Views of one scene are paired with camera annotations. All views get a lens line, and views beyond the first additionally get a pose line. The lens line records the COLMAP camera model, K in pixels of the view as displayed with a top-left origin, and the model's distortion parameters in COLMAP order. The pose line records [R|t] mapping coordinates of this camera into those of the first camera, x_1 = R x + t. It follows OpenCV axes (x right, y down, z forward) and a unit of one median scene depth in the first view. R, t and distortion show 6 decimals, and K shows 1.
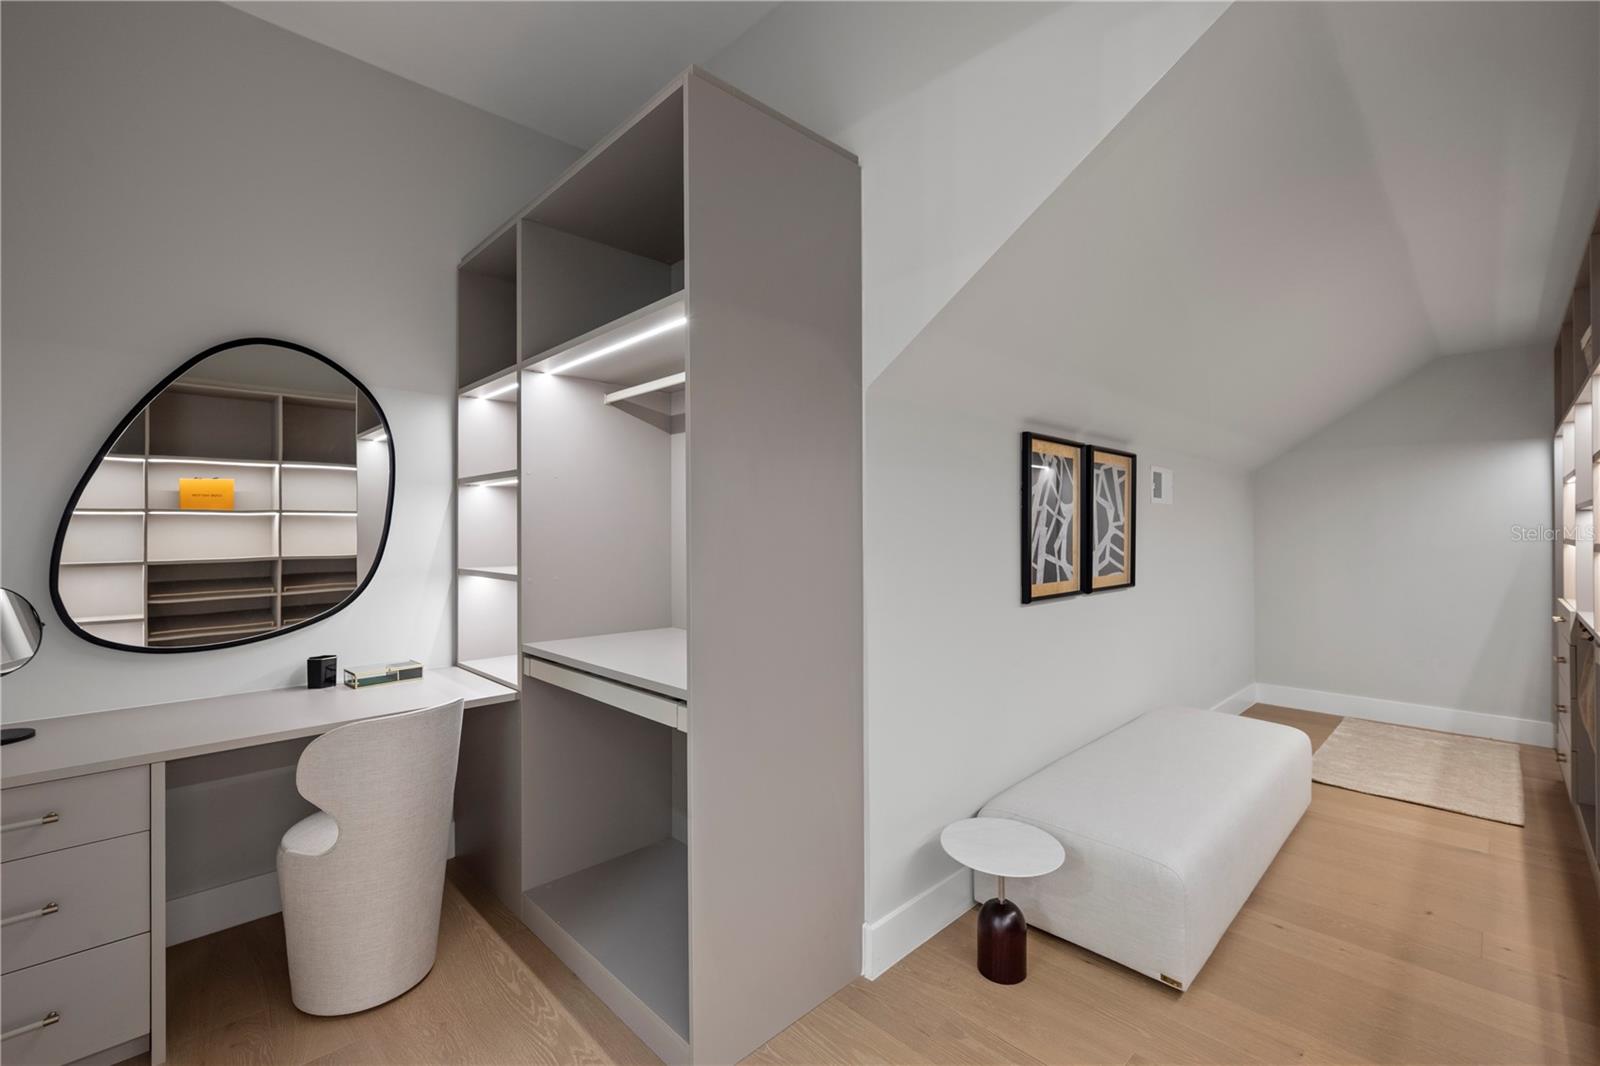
lens RADIAL K [[677.3, 0, 800.0], [0, 677.3, 533.0], [0, 0, 1]] dist [-0.008127, 0.000494]
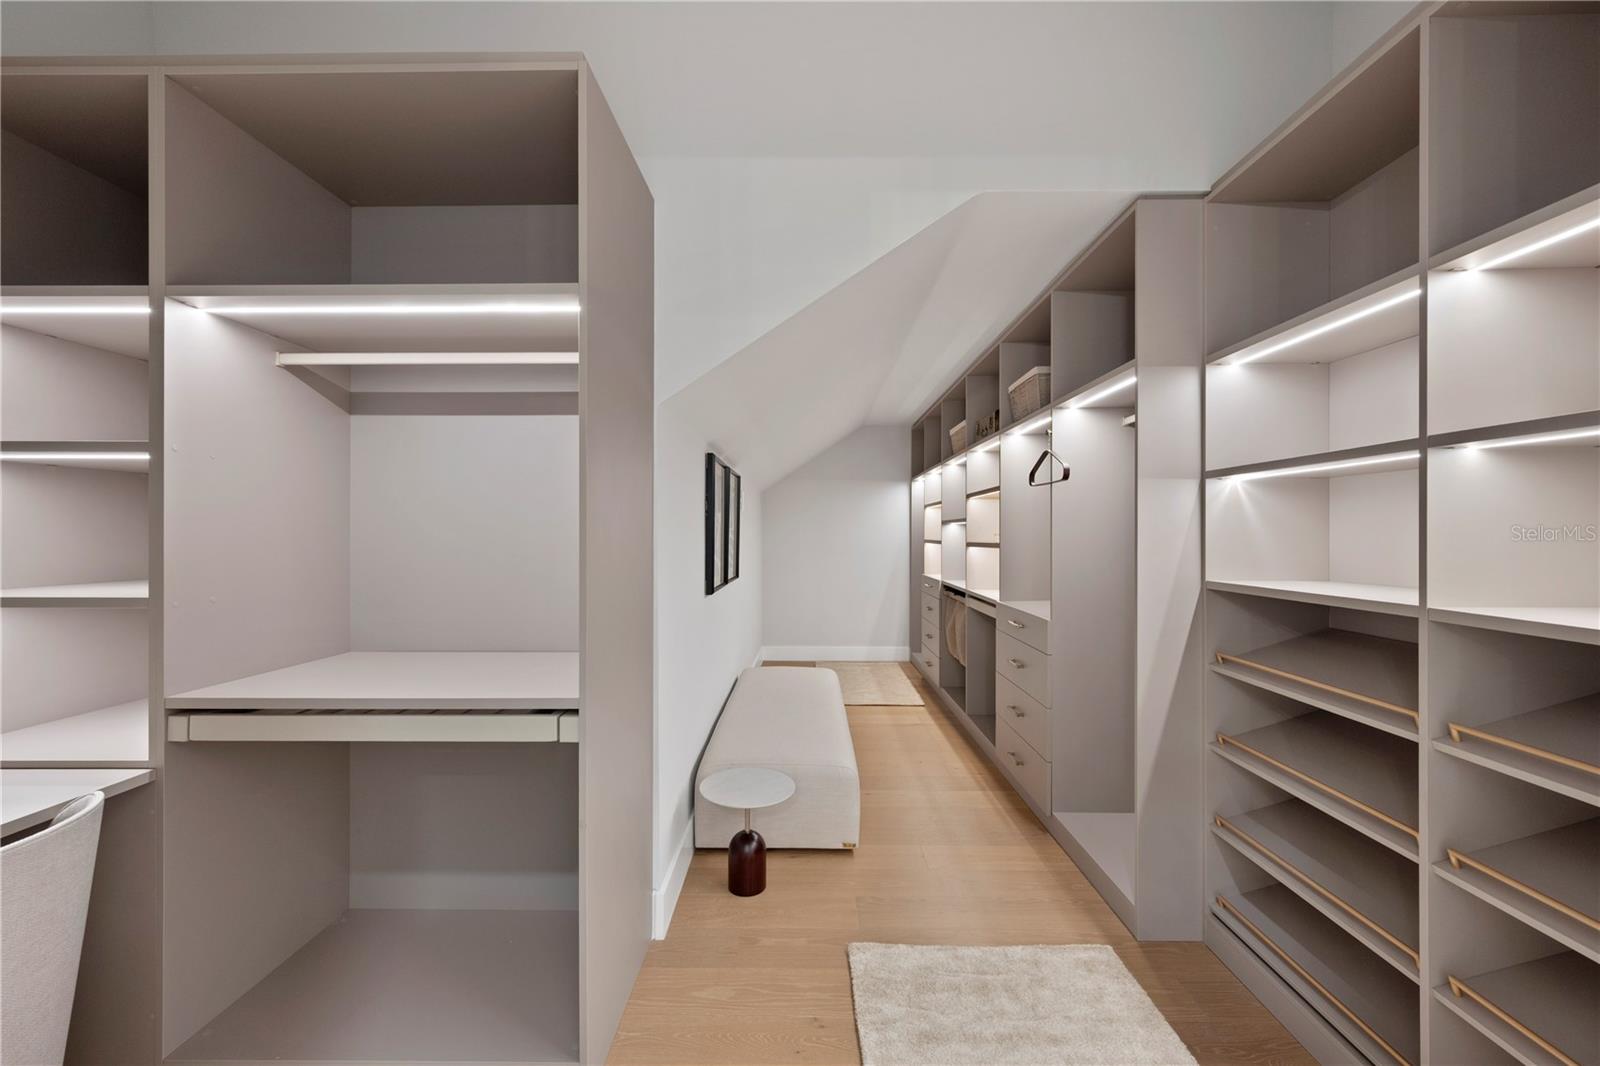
lens RADIAL K [[631.9, 0, 802.8], [0, 631.9, 537.1], [0, 0, 1]] dist [-0.010494, 0.000188]
pose [[0.704601, 0.000344, 0.709603, -0.438096], [-0.001041, 0.999999, 0.000549, 0.000475], [-0.709603, -0.001125, 0.704601, 0.103325]]
